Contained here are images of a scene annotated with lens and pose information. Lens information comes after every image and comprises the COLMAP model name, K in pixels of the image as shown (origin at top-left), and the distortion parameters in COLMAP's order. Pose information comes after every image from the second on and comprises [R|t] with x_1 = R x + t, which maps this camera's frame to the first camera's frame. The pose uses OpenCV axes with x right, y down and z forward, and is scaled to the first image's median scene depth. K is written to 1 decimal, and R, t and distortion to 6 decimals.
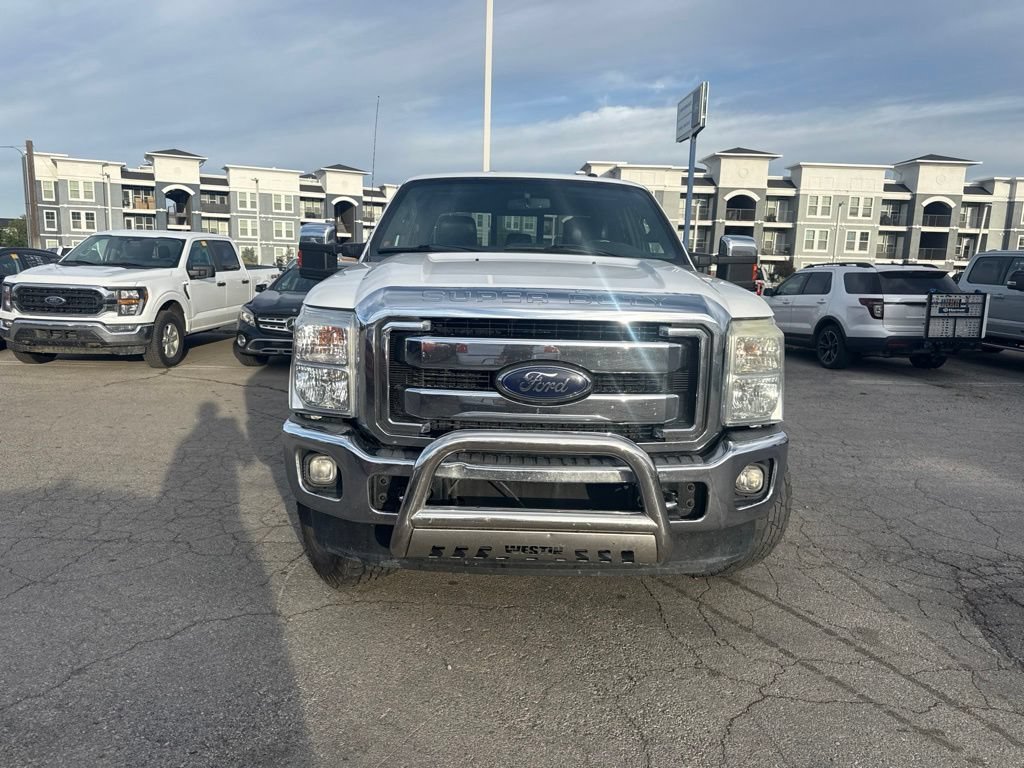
lens RADIAL K [[727.5, 0, 512.0], [0, 727.5, 384.0], [0, 0, 1]] dist [0.006124, -0.005166]
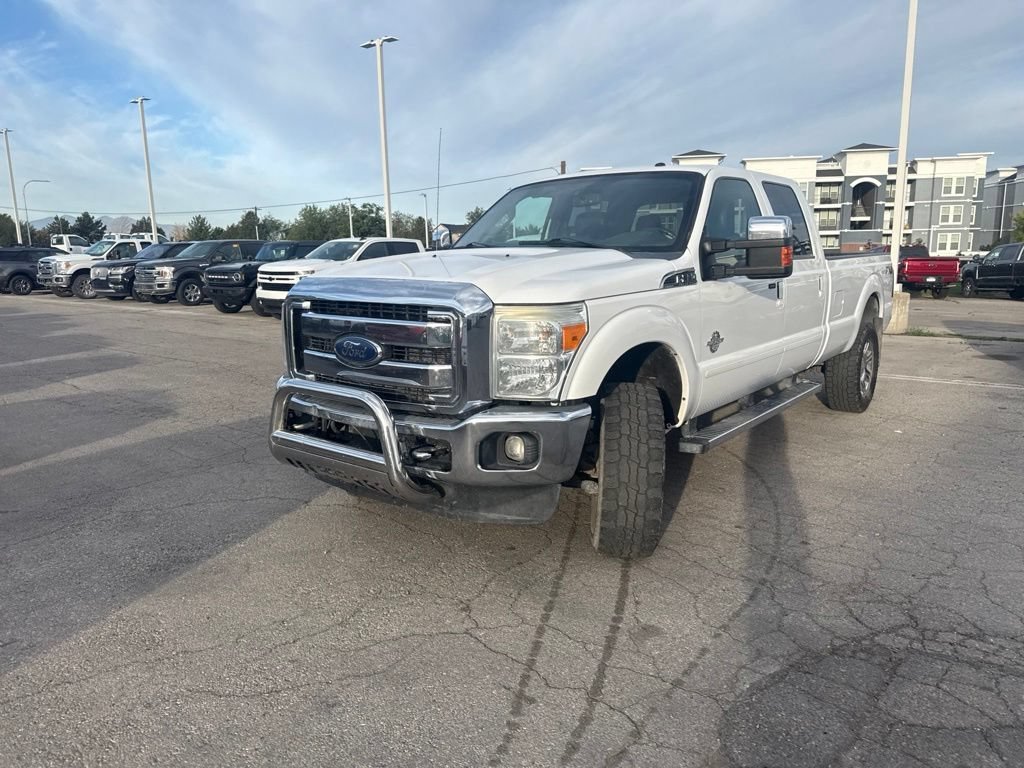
lens RADIAL K [[721.5, 0, 515.7], [0, 721.5, 373.0], [0, 0, 1]] dist [0.017832, -0.001477]
pose [[0.772941, 0.071940, -0.630386, 0.766389], [-0.071524, 0.997098, 0.026090, -0.009732], [0.630433, 0.024922, 0.775843, 0.110477]]
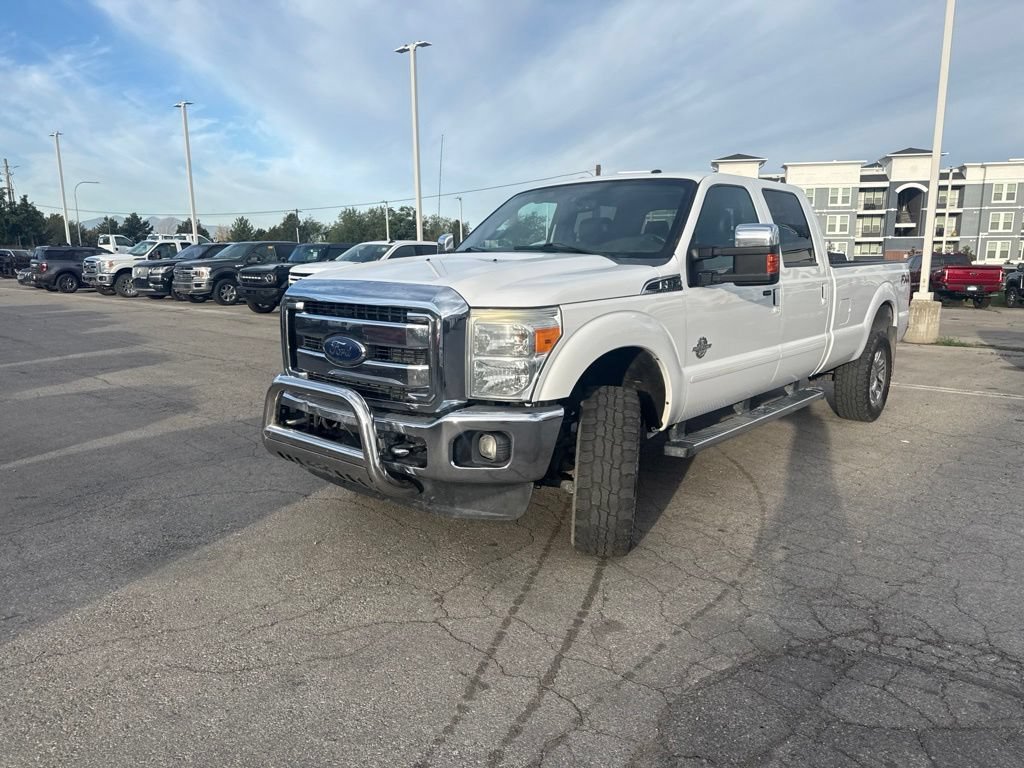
lens RADIAL K [[719.3, 0, 515.7], [0, 719.3, 382.6], [0, 0, 1]] dist [0.025100, -0.008072]
pose [[0.740238, 0.091065, -0.666149, 0.838174], [-0.088312, 0.995370, 0.037936, -0.013105], [0.666520, 0.030747, 0.744853, 0.136706]]
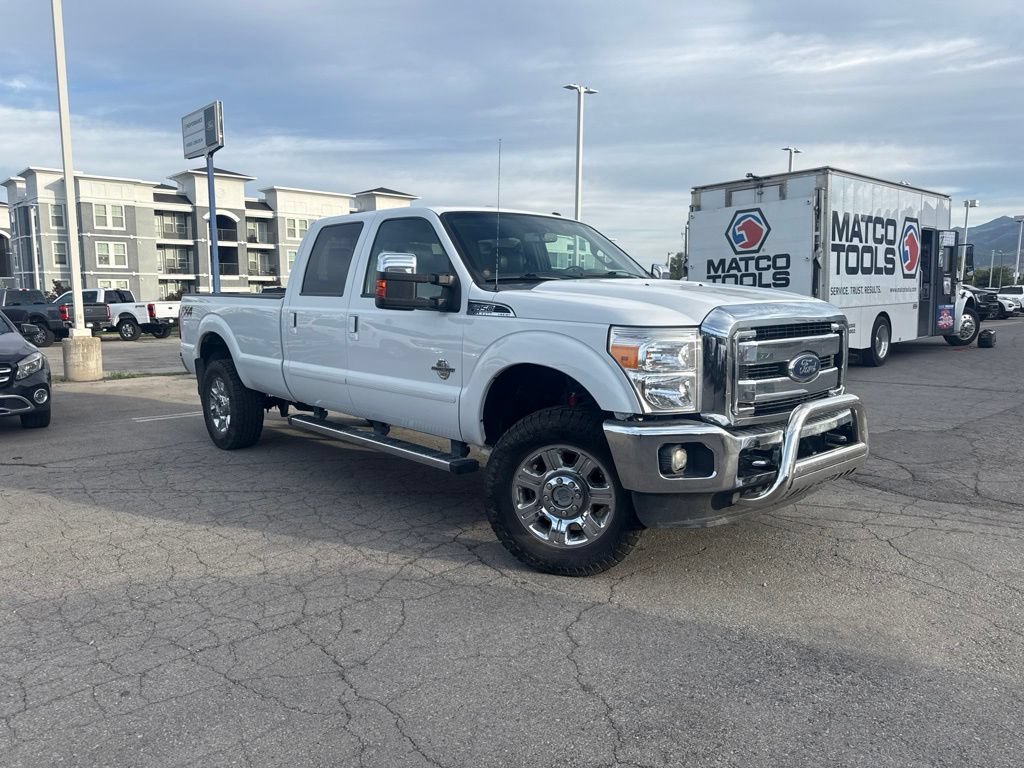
lens RADIAL K [[727.8, 0, 510.8], [0, 727.8, 390.6], [0, 0, 1]] dist [0.006106, -0.005696]
pose [[0.750575, -0.113863, 0.650902, -0.949444], [0.125433, 0.991683, 0.028835, -0.050167], [-0.648771, 0.060002, 0.758614, 0.188047]]
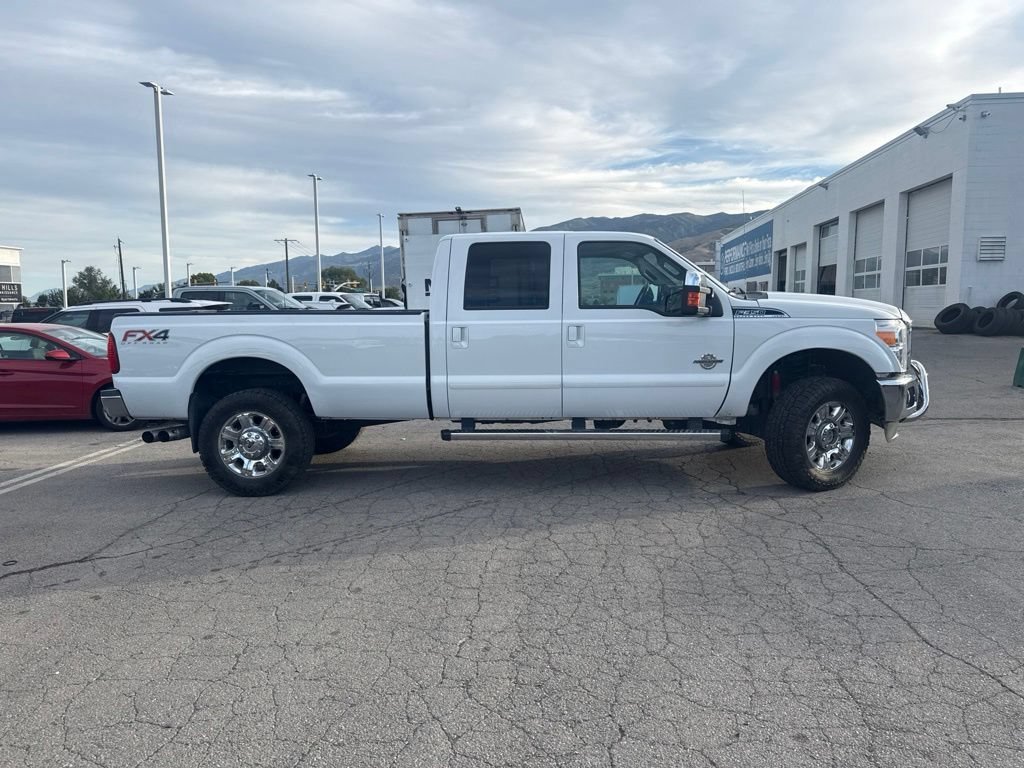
lens RADIAL K [[727.8, 0, 510.8], [0, 727.8, 390.6], [0, 0, 1]] dist [0.006106, -0.005696]
pose [[0.087166, -0.139249, 0.986414, -1.803580], [0.175403, 0.976858, 0.122400, -0.263742], [-0.980630, 0.162351, 0.109573, 1.407384]]
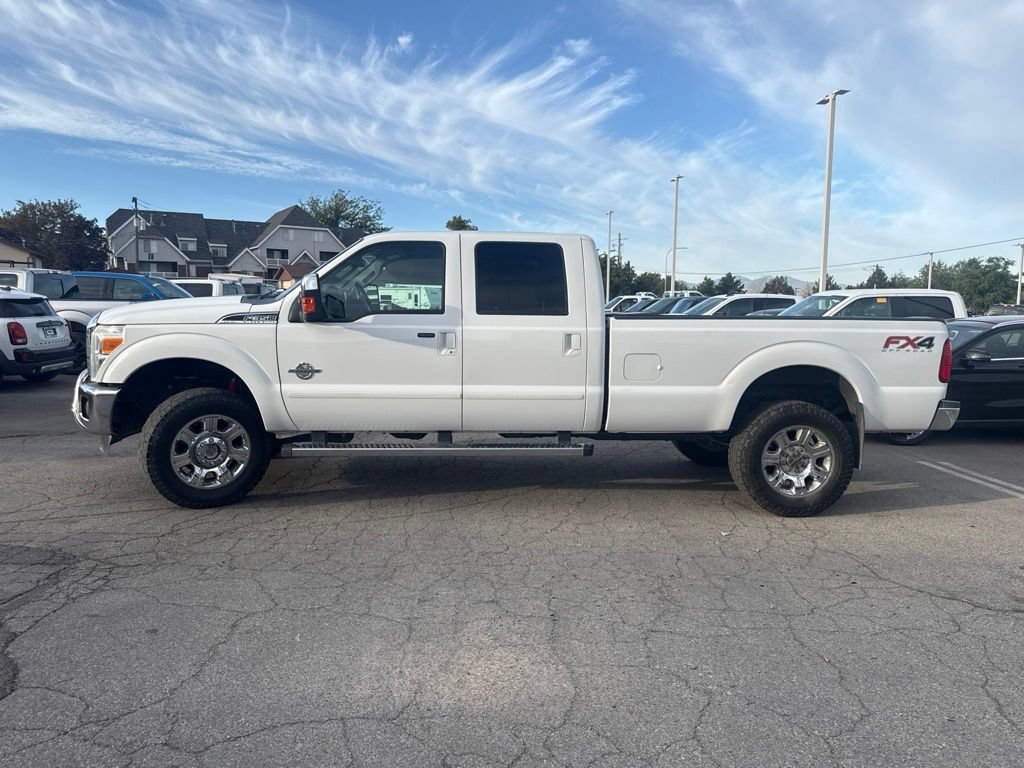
lens RADIAL K [[719.0, 0, 513.3], [0, 719.0, 376.9], [0, 0, 1]] dist [0.000044, -0.003908]
pose [[0.043550, 0.071990, -0.996454, 1.713429], [-0.174658, 0.982589, 0.063355, -0.199799], [0.983666, 0.171279, 0.055366, 1.496311]]
